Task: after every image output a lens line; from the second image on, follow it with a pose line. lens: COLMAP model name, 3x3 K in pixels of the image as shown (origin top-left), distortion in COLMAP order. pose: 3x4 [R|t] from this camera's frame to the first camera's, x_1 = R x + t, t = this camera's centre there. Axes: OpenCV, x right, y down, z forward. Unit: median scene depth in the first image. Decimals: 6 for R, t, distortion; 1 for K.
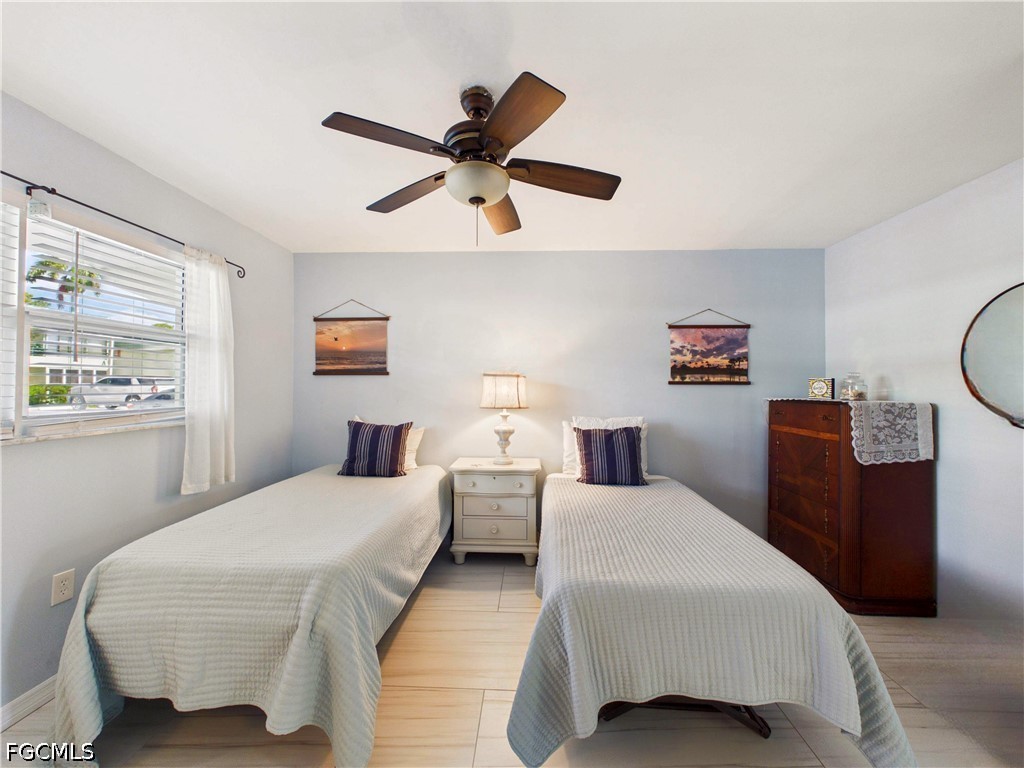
lens RADIAL K [[419.0, 0, 518.1], [0, 419.0, 381.3], [0, 0, 1]] dist [0.000373, -0.000094]
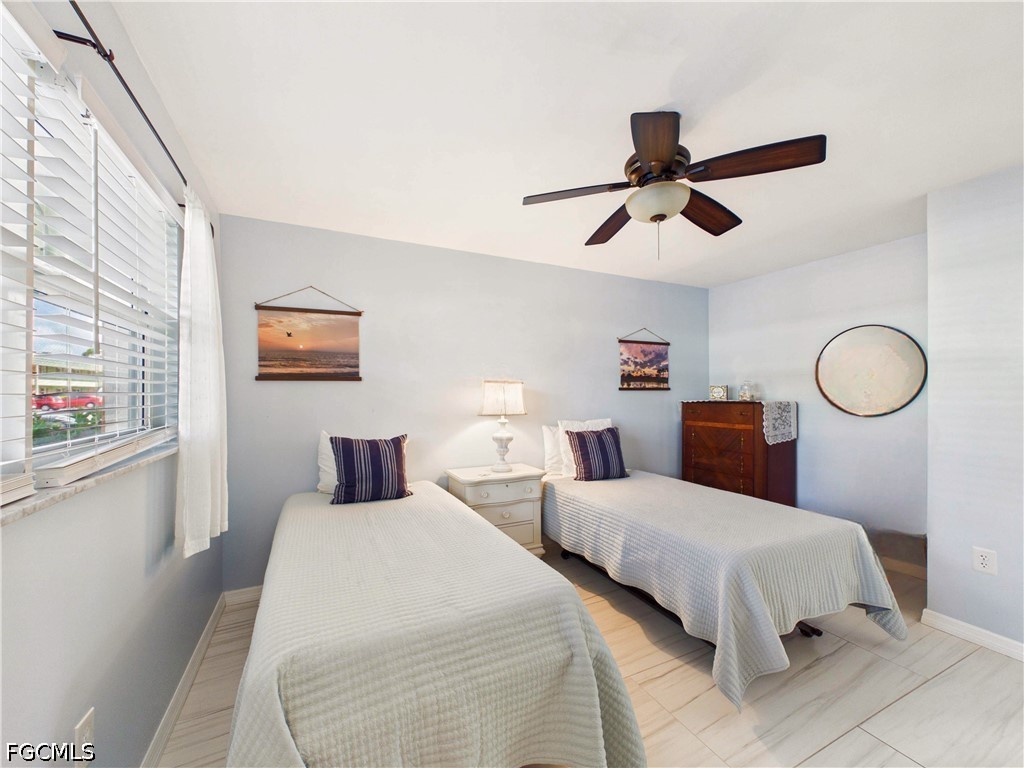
lens RADIAL K [[419.0, 0, 518.1], [0, 419.0, 381.3], [0, 0, 1]] dist [0.000373, -0.000094]
pose [[0.876168, 0.005687, 0.481973, -0.460232], [0.002827, 0.999853, -0.016936, 0.001537], [-0.481998, 0.016202, 0.876022, 0.108766]]
